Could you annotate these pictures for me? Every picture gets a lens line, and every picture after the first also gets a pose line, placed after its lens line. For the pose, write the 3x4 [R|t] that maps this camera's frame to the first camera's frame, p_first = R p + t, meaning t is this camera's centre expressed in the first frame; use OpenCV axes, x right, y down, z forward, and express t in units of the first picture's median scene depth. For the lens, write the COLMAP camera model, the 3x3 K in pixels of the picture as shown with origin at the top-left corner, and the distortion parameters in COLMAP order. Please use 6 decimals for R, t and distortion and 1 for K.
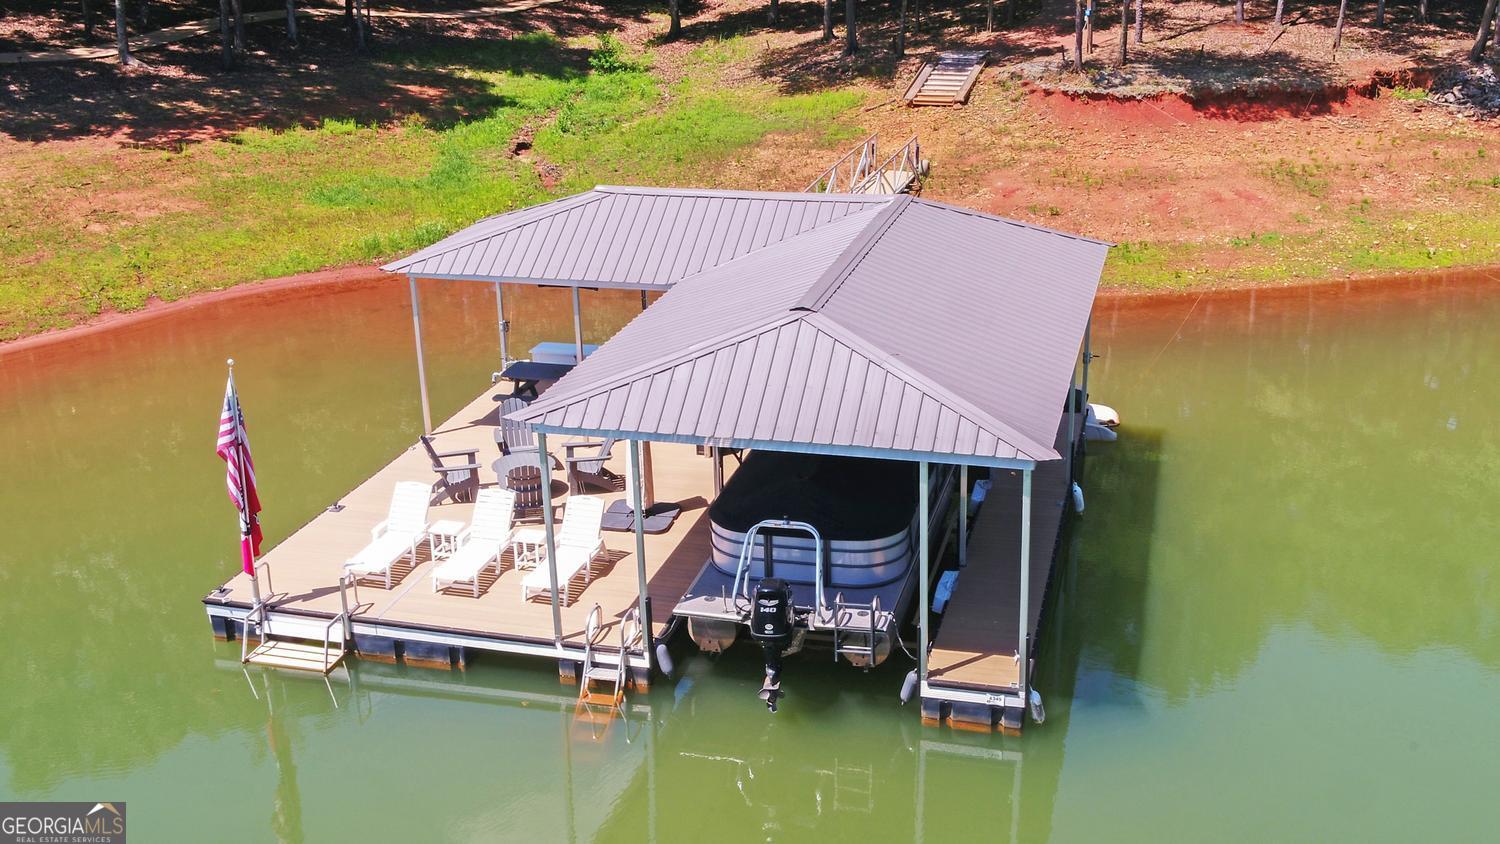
lens RADIAL K [[1632.4, 0, 750.0], [0, 1632.4, 422.0], [0, 0, 1]] dist [-0.001593, 0.001985]
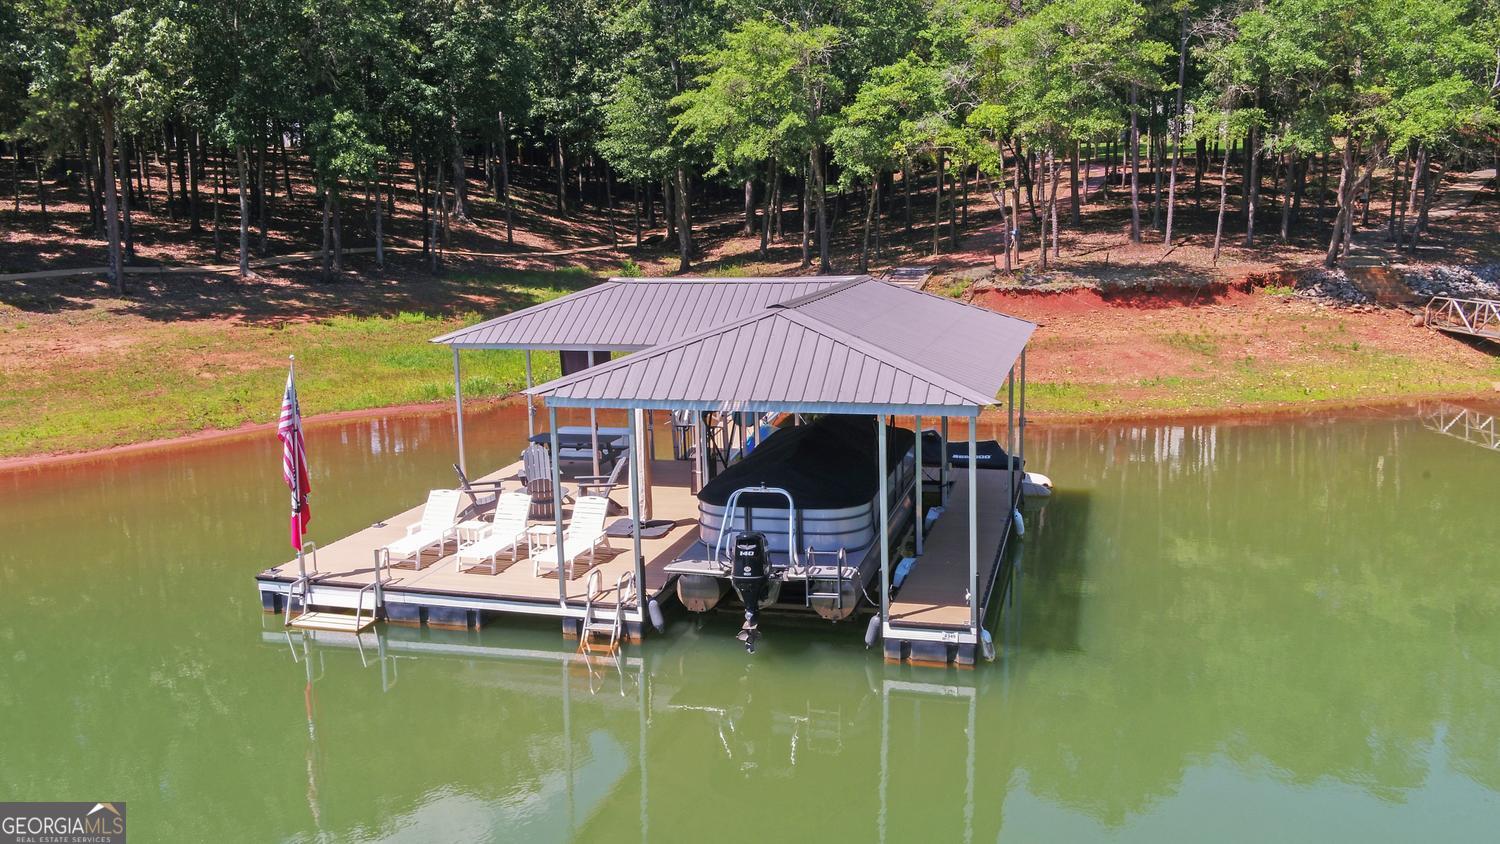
lens RADIAL K [[1324.9, 0, 727.6], [0, 1324.9, 388.2], [0, 0, 1]] dist [-0.002872, -0.003257]
pose [[0.999873, 0.002184, -0.015772, 0.010526], [-0.005222, 0.980743, -0.195234, 0.158006], [0.015042, 0.195291, 0.980630, 0.066333]]
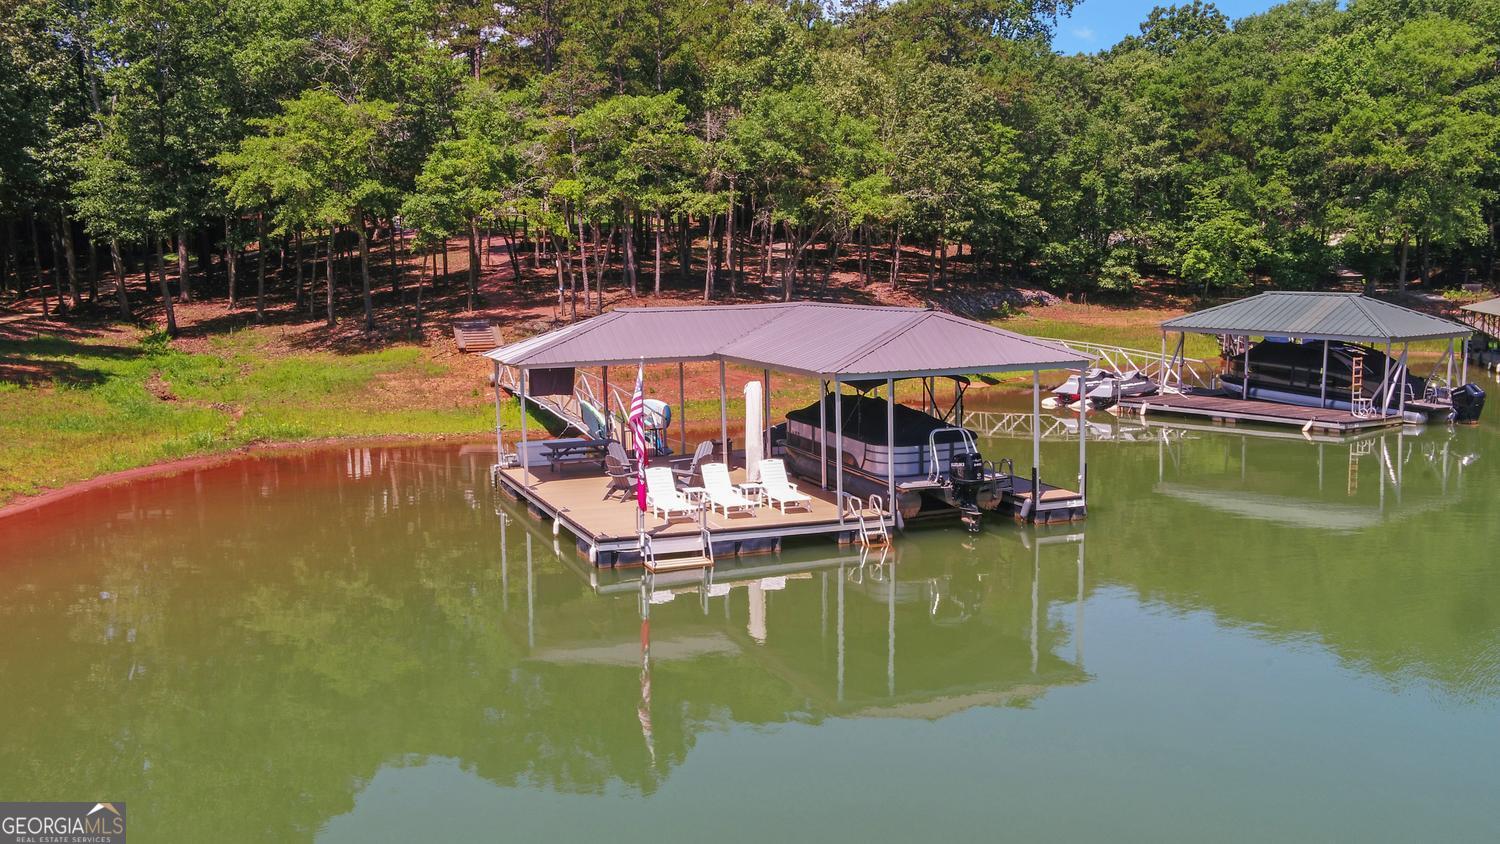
lens RADIAL K [[1340.3, 0, 750.0], [0, 1340.3, 422.0], [0, 0, 1]] dist [-0.009033, -0.004602]
pose [[0.807480, -0.064433, 0.586366, -0.895017], [0.197242, 0.966295, -0.165439, 0.226371], [-0.555943, 0.249244, 0.792972, -0.018388]]
